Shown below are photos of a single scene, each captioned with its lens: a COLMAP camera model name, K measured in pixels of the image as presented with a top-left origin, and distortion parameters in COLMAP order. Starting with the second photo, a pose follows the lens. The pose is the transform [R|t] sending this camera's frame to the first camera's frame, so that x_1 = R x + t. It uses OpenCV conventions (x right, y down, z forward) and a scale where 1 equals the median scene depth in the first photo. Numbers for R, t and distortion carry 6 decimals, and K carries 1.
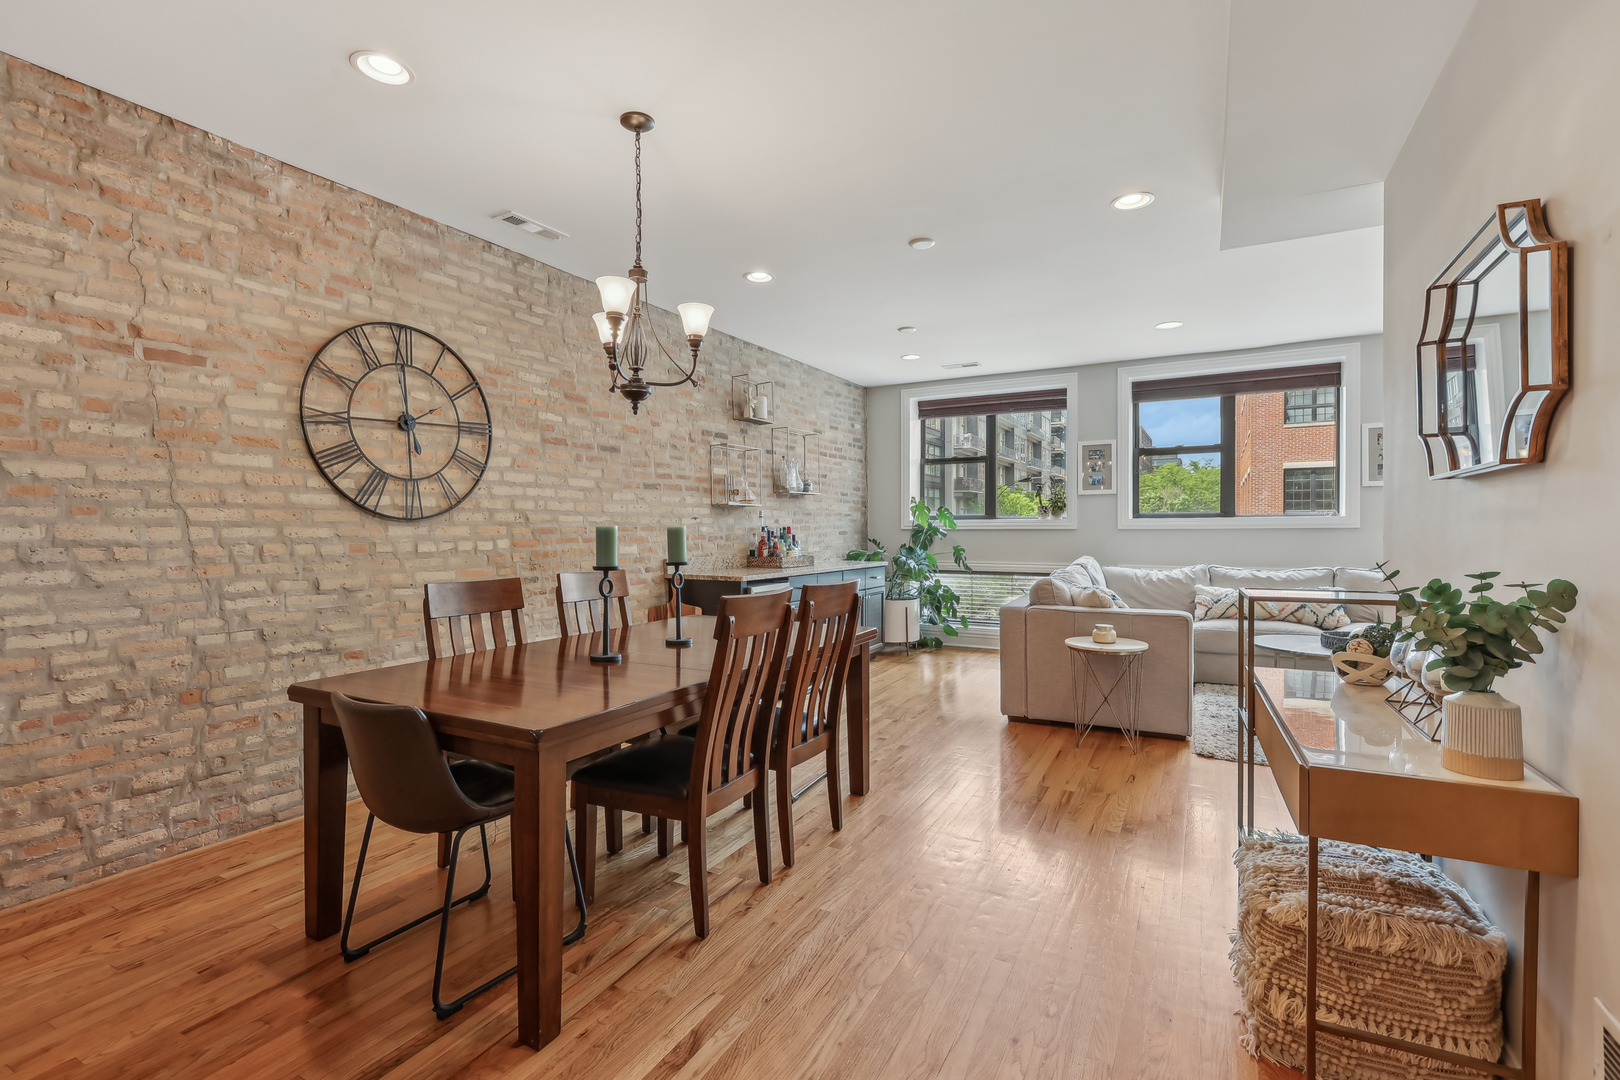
lens RADIAL K [[745.4, 0, 806.4], [0, 745.4, 541.6], [0, 0, 1]] dist [0.011848, 0.000436]
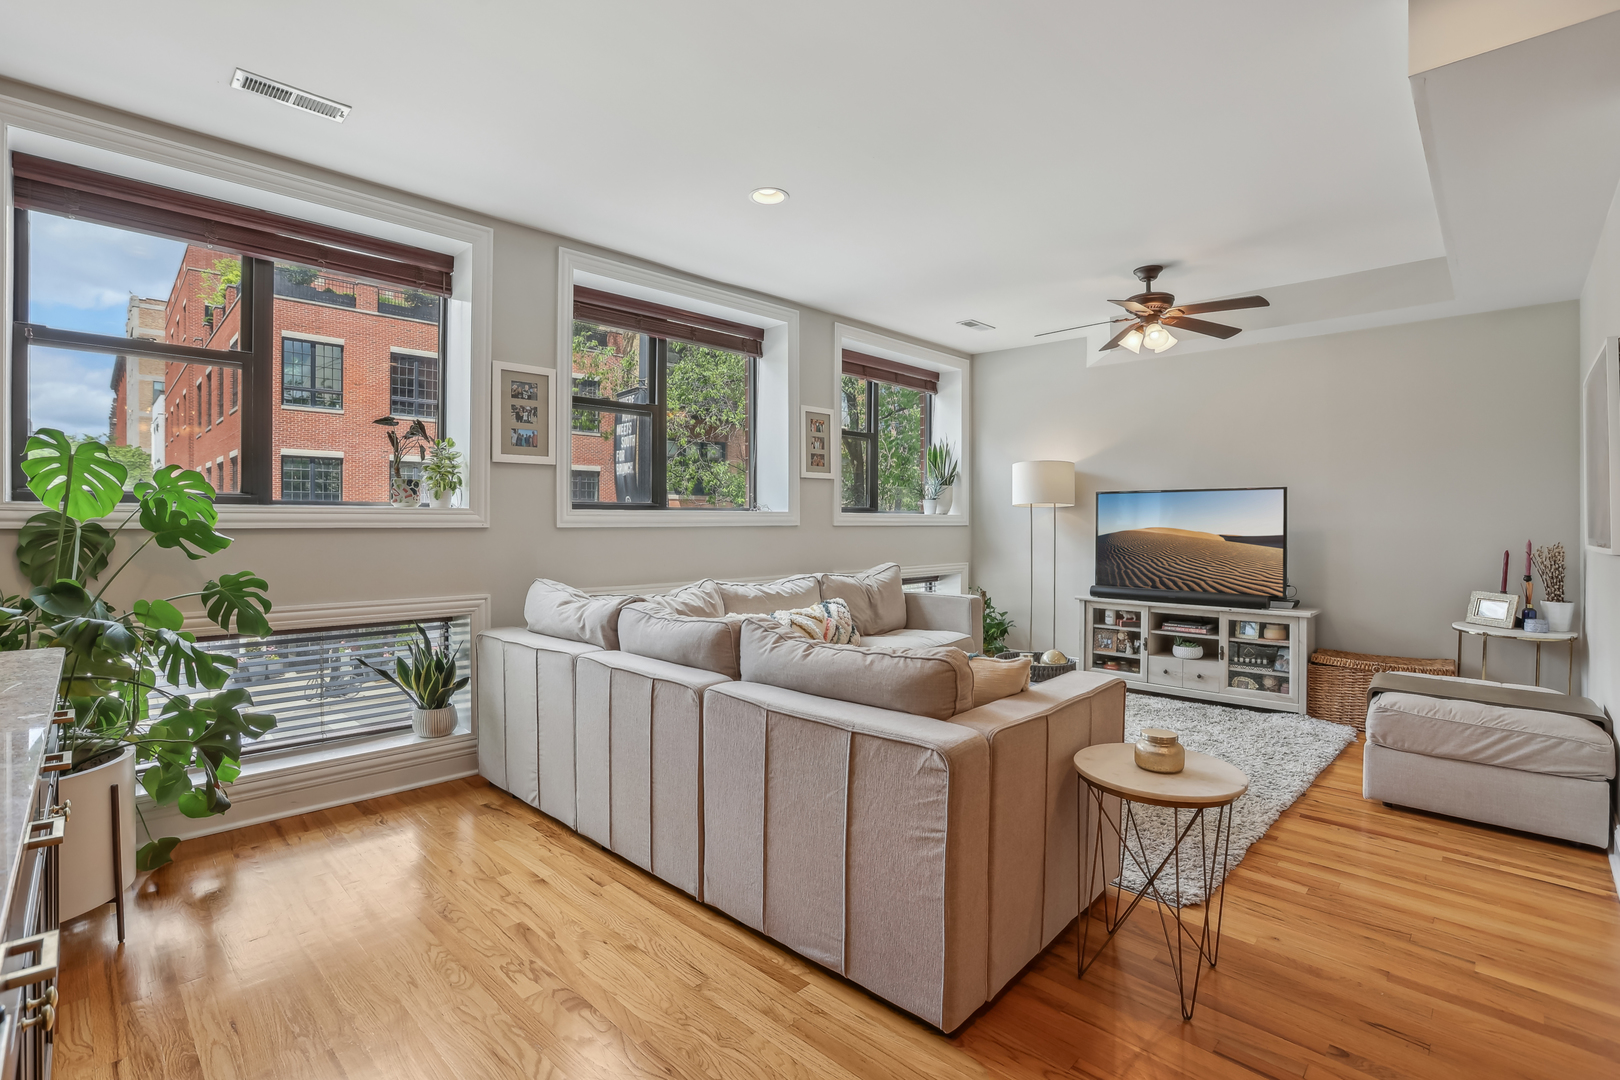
lens RADIAL K [[745.4, 0, 804.2], [0, 745.4, 536.7], [0, 0, 1]] dist [0.011848, 0.000436]
pose [[0.341565, -0.001421, 0.939857, -0.064189], [-0.002314, 0.999995, 0.002353, -0.009987], [-0.939855, -0.002978, 0.341560, 0.612240]]
